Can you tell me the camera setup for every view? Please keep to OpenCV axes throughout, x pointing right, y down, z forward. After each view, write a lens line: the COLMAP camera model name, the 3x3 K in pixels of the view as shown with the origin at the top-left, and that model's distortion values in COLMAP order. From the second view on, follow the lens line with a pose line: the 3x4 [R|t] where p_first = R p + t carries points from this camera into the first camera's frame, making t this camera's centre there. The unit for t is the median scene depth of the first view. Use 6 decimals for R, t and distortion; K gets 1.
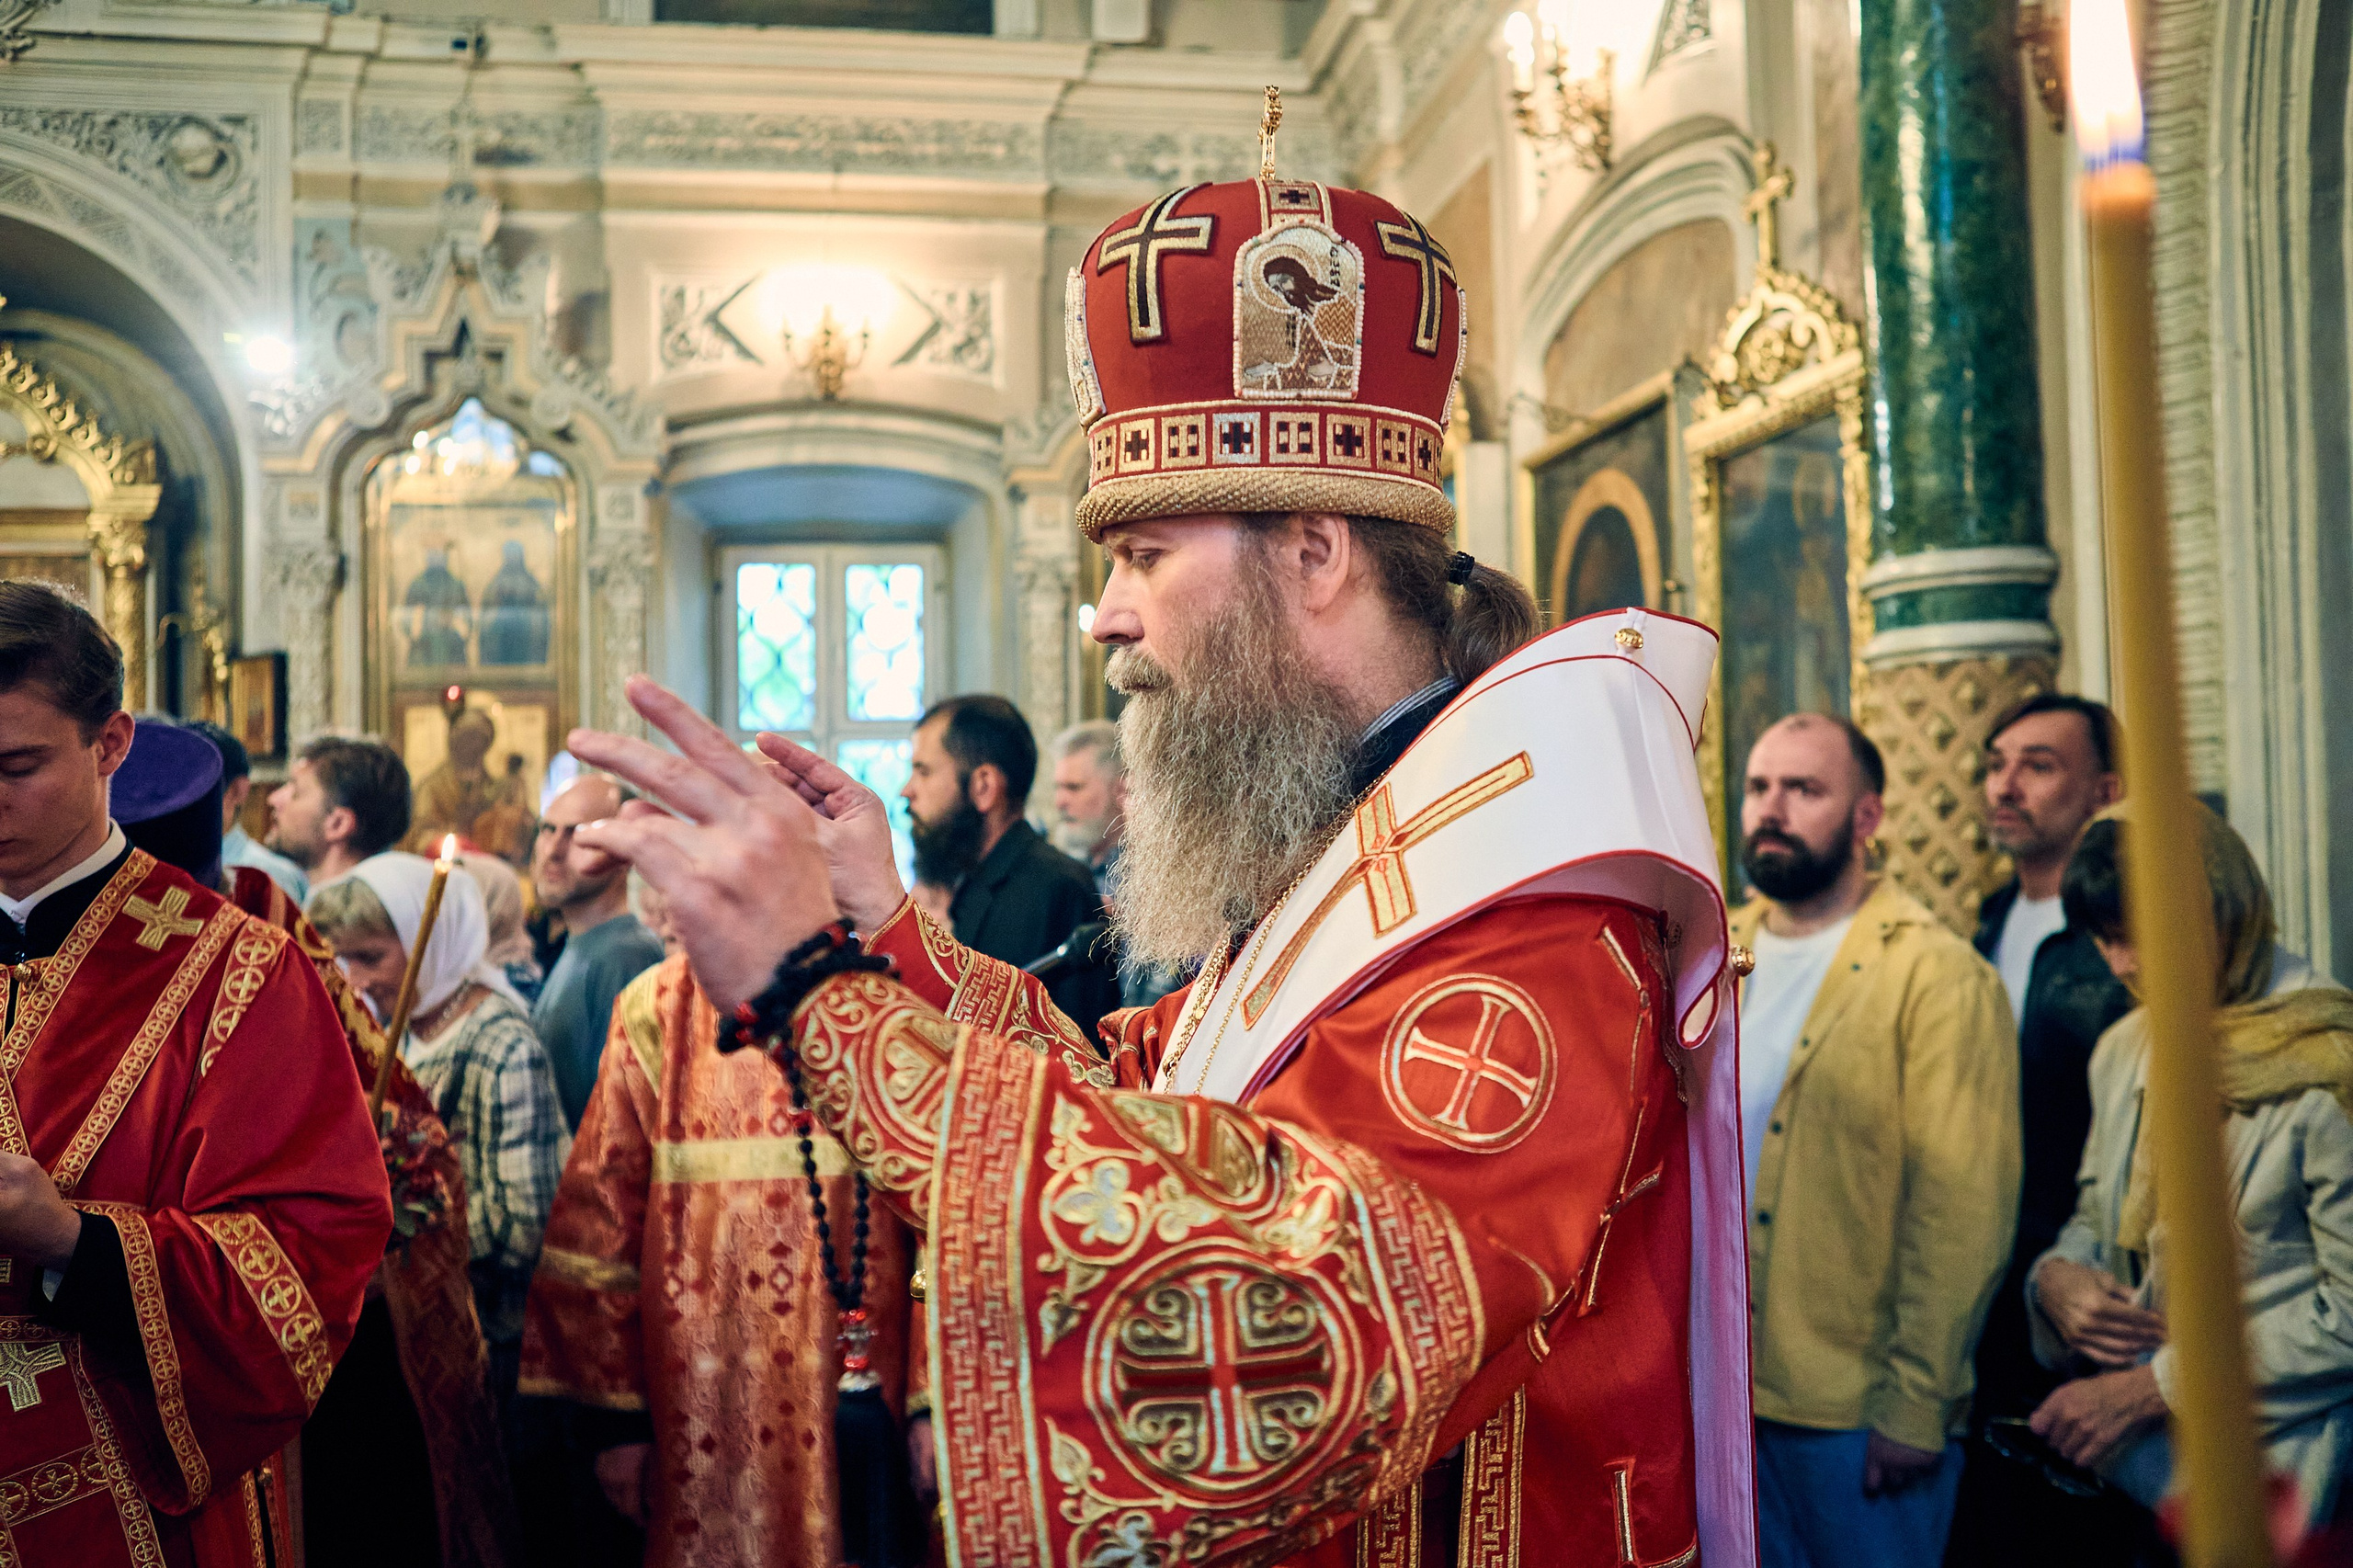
lens RADIAL K [[1984.7, 0, 1173.1], [0, 1984.7, 785.6], [0, 0, 1]] dist [-0.076926, 0.089222]
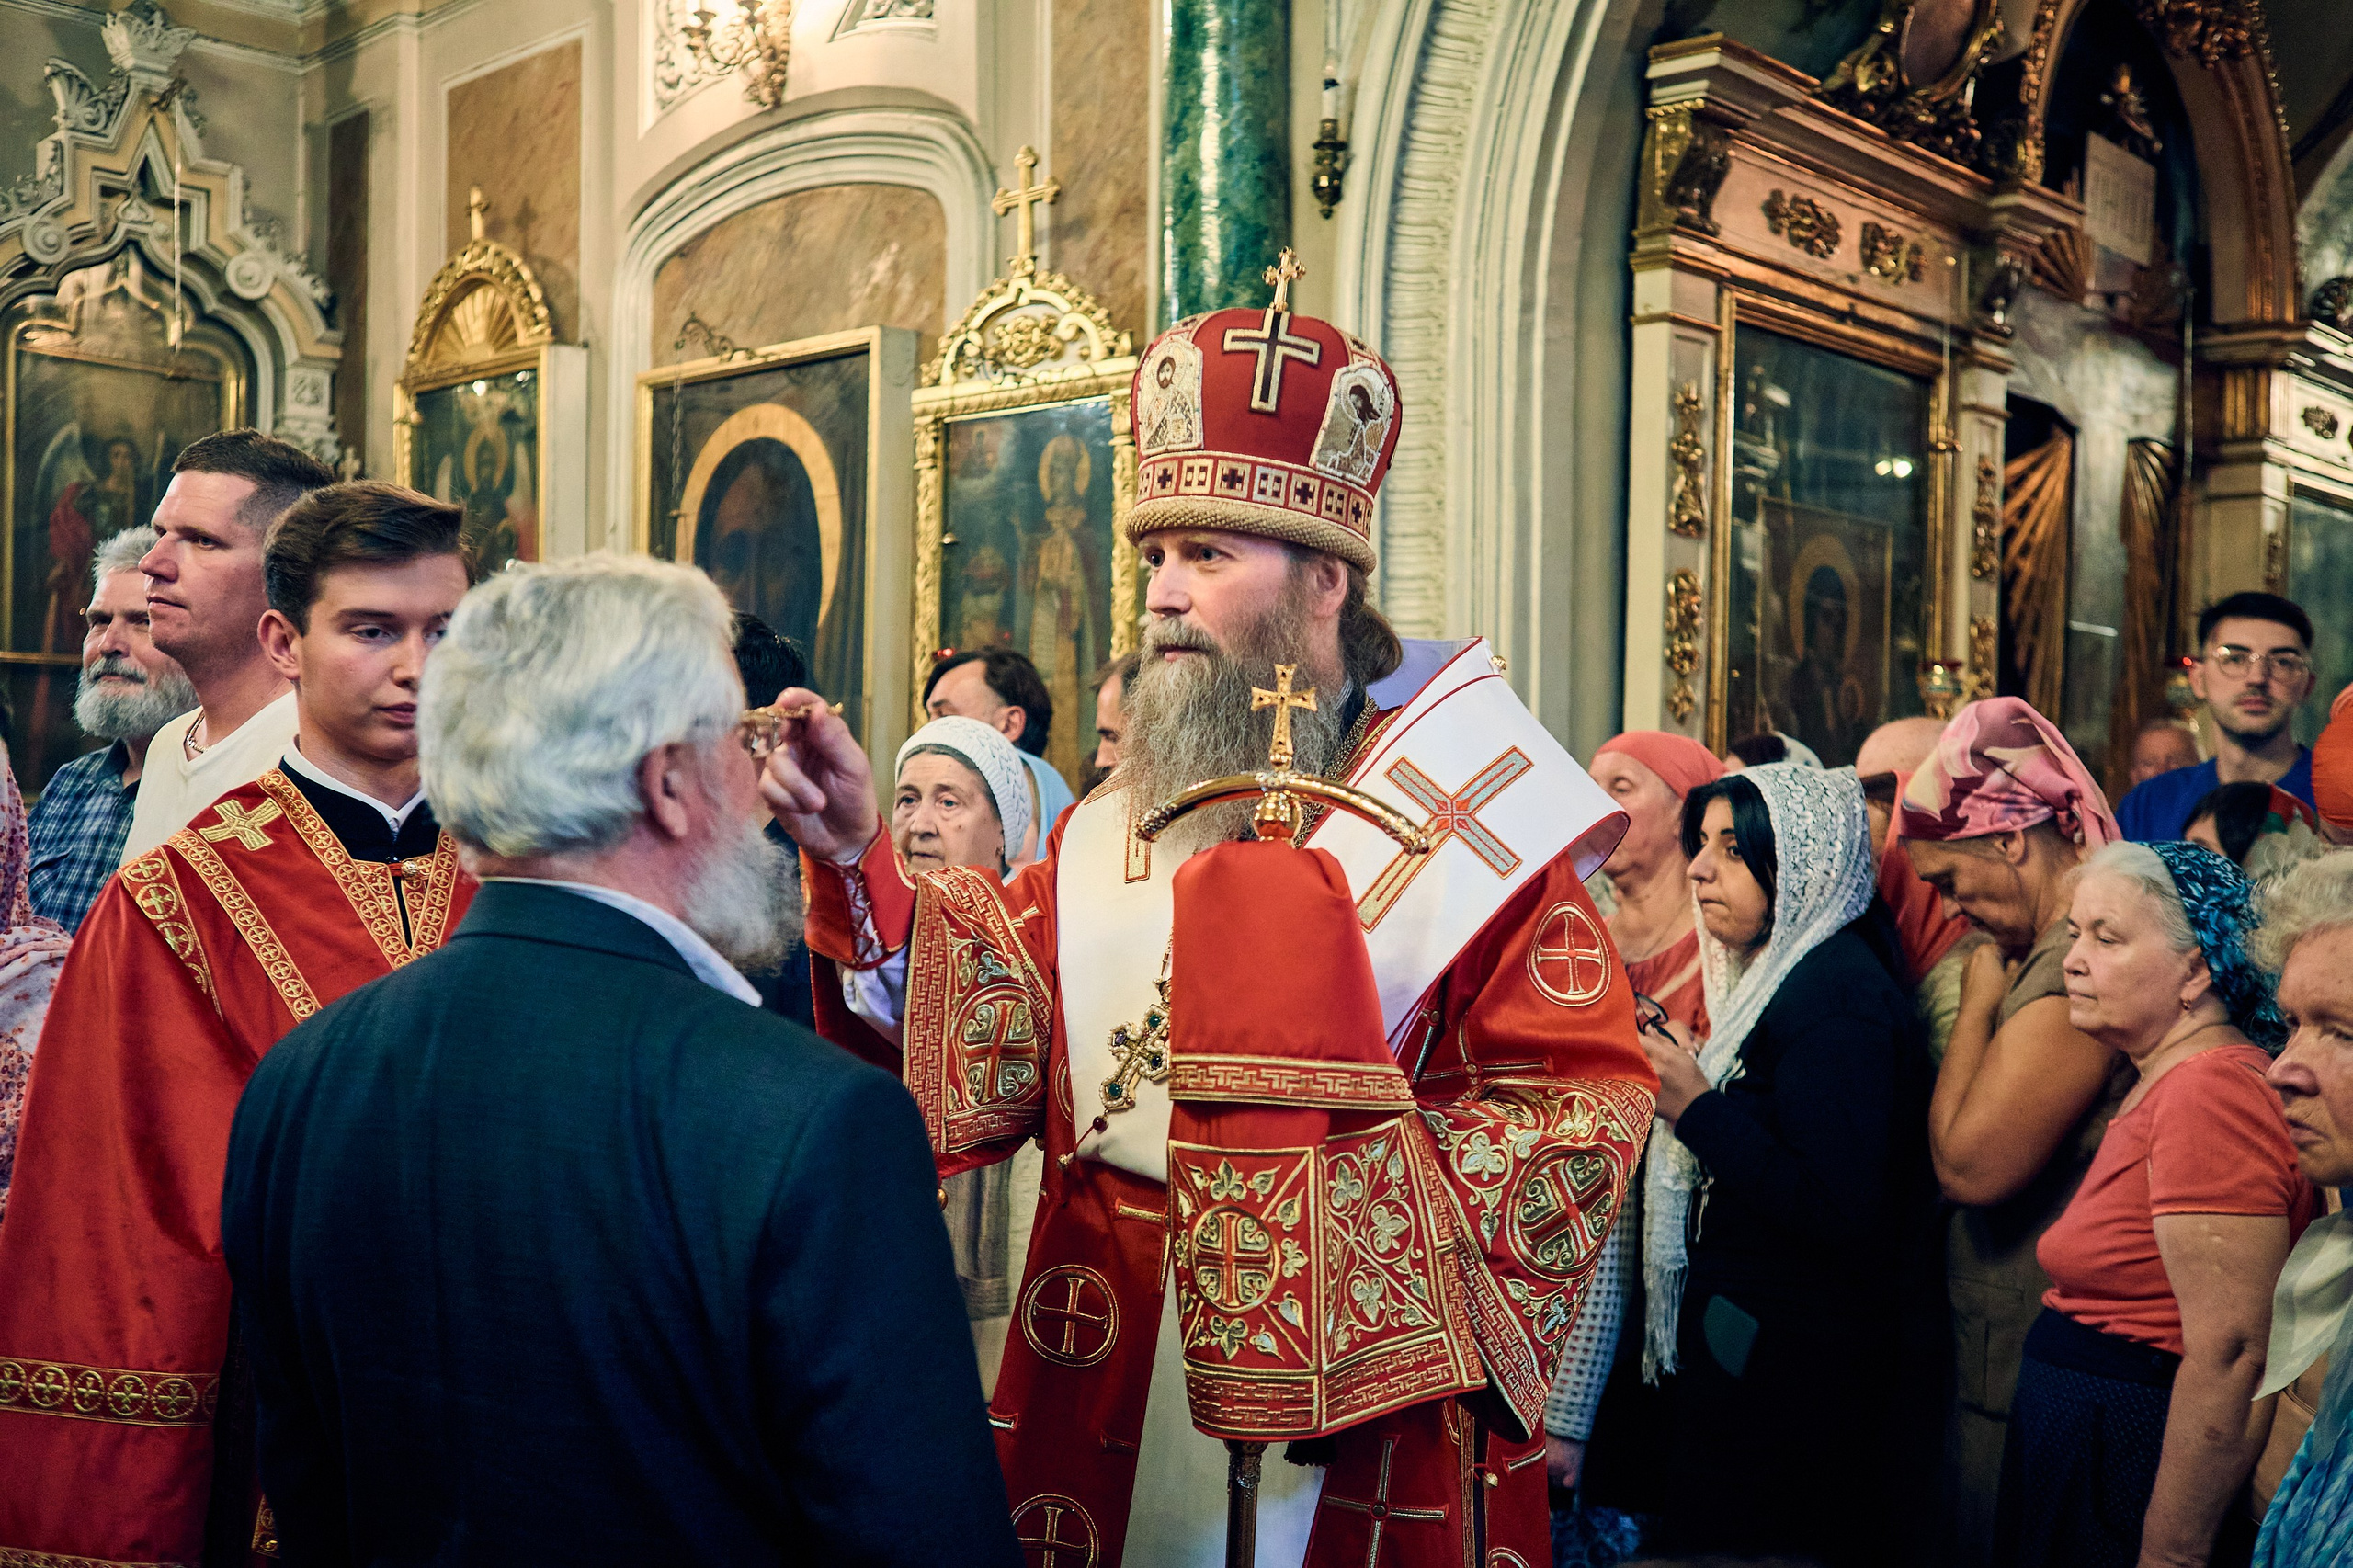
lens RADIAL K [[2305.9, 0, 1196.4], [0, 2305.9, 782.6], [0, 0, 1]] dist [-0.079187, 0.109853]
pose [[0.796967, 0.024675, 0.603518, -0.227616], [-0.047410, 0.998638, 0.021777, -0.000231], [-0.602159, -0.045969, 0.797052, -0.064427]]
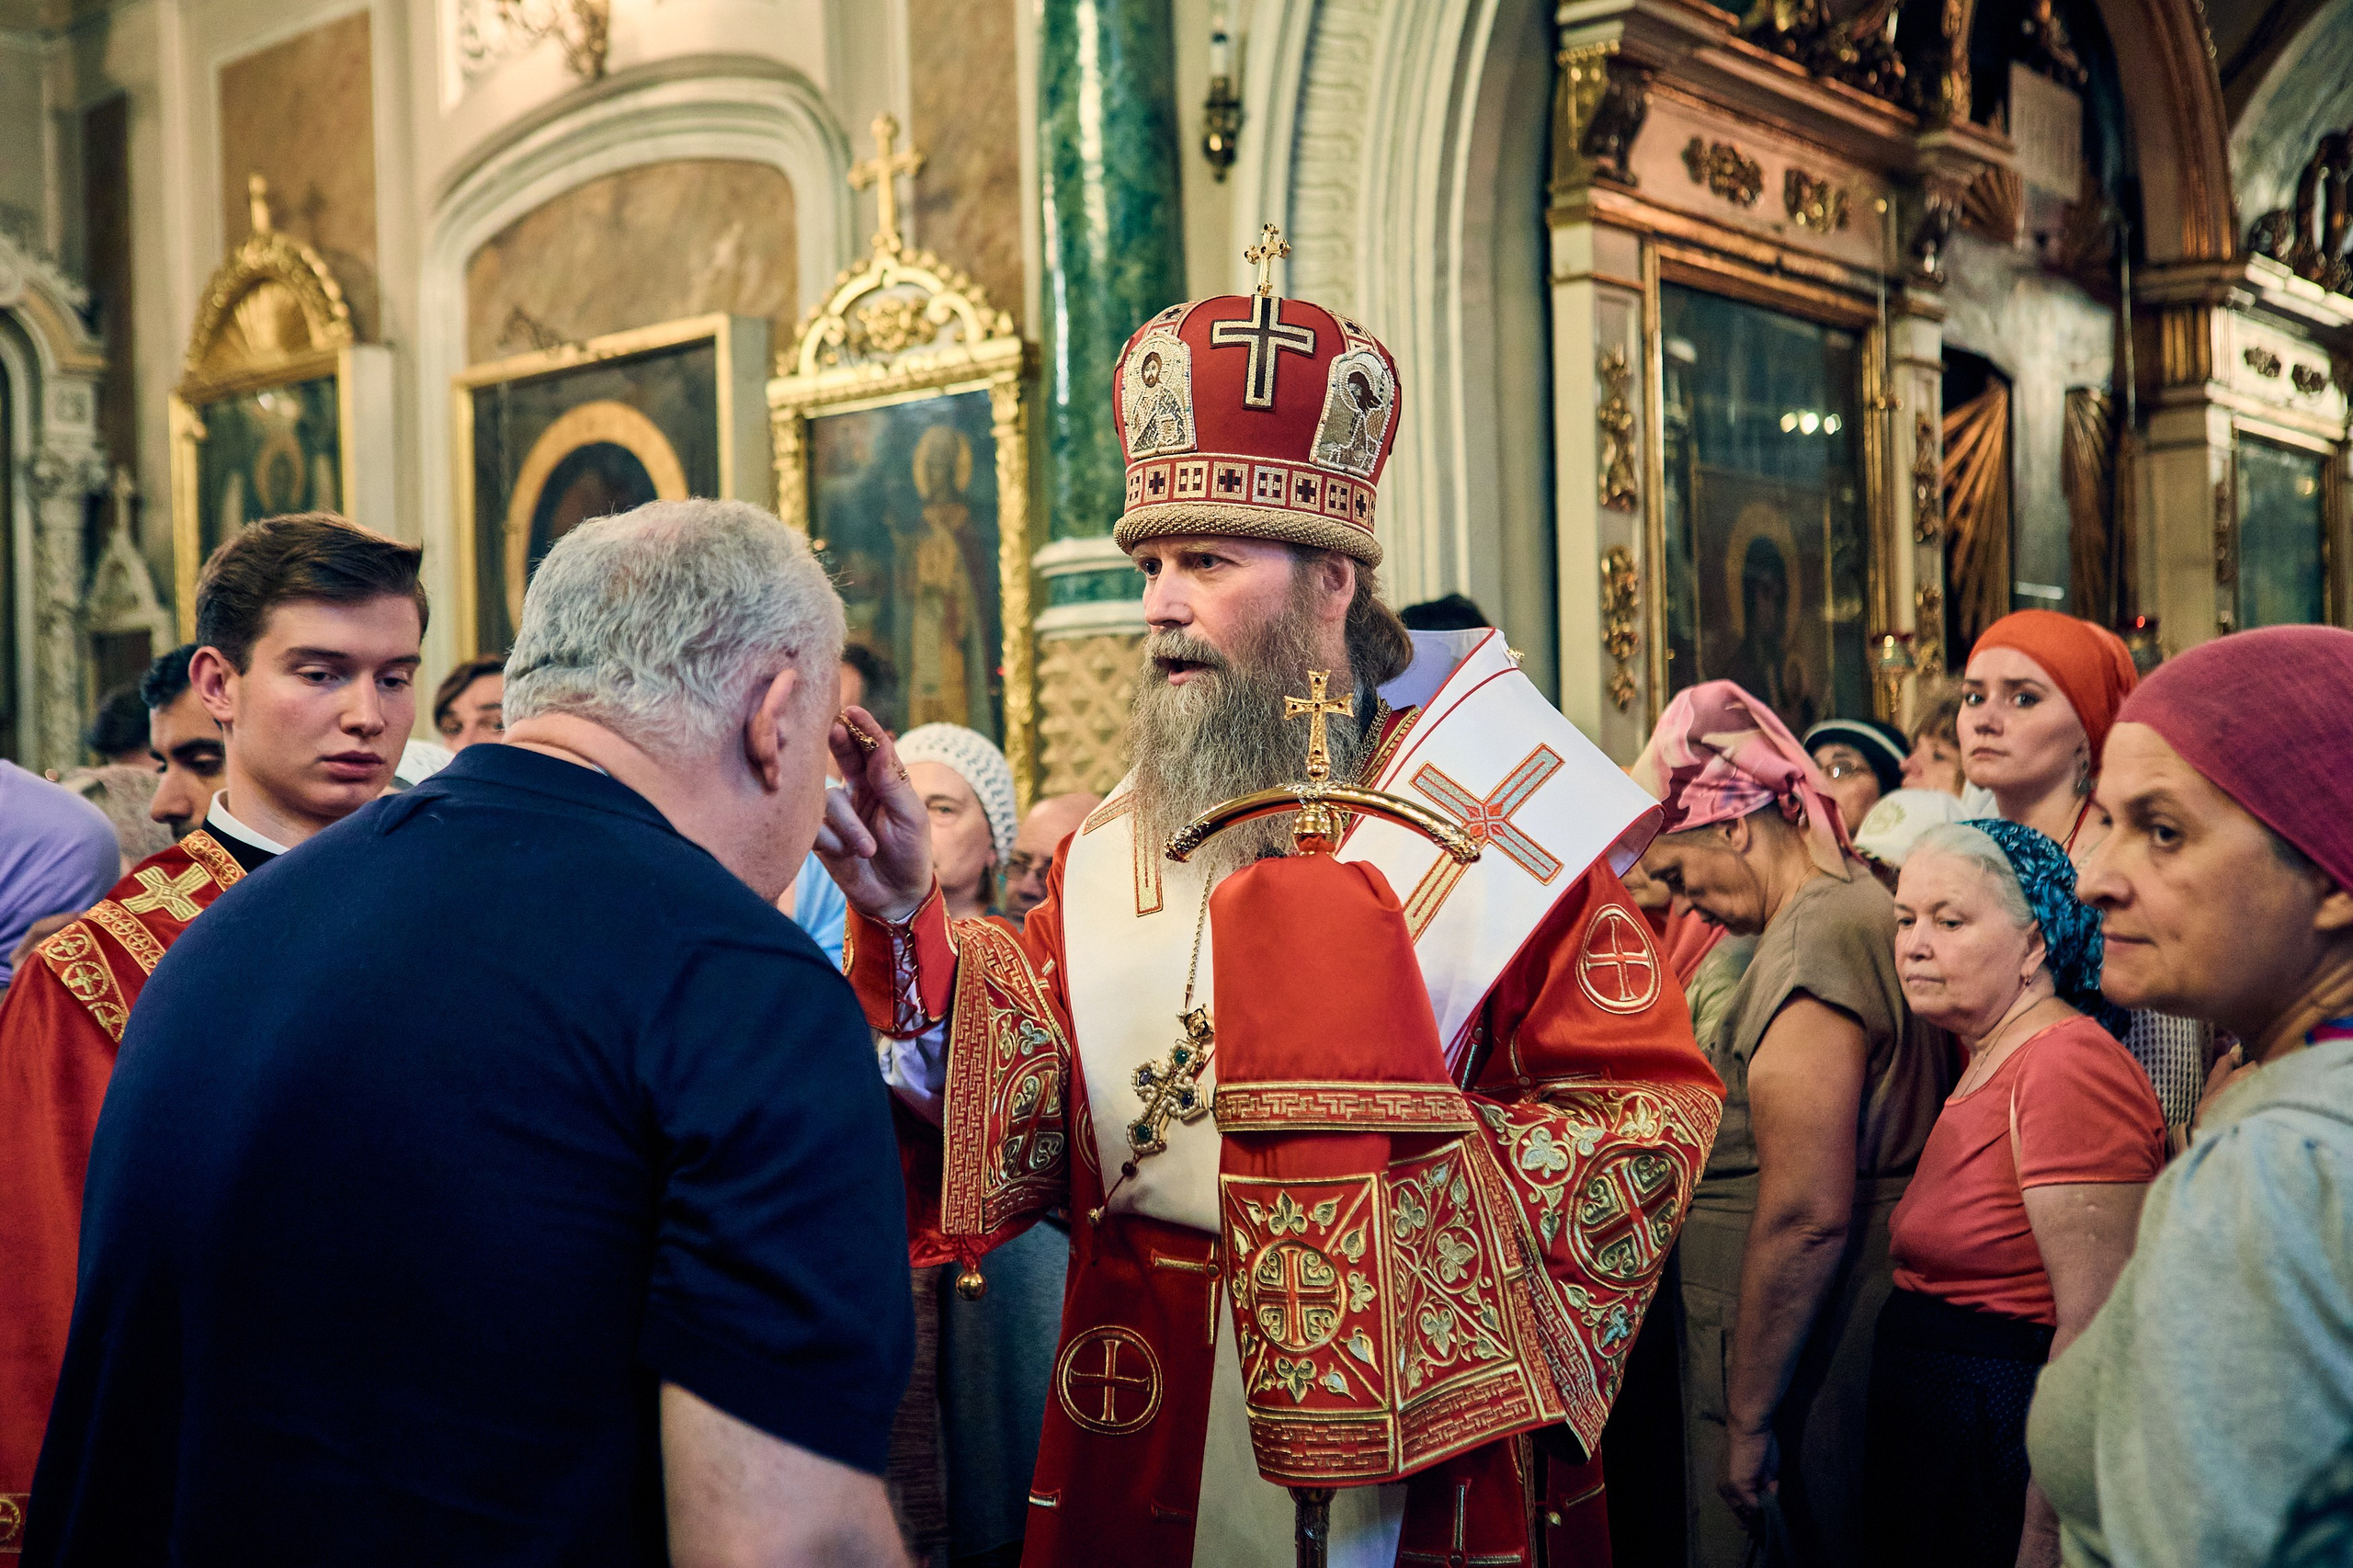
lens RADIAL K [[2546.2, 0, 1185.3], [0, 2546.2, 783.0], [0, 0, 1]] dist [-0.086657, 0.122741]
pose [[0.760611, -0.007946, 0.649159, -0.250033], [-0.003529, 0.999860, 0.016373, -0.001016], [-0.649198, -0.014744, 0.760476, -0.062431]]
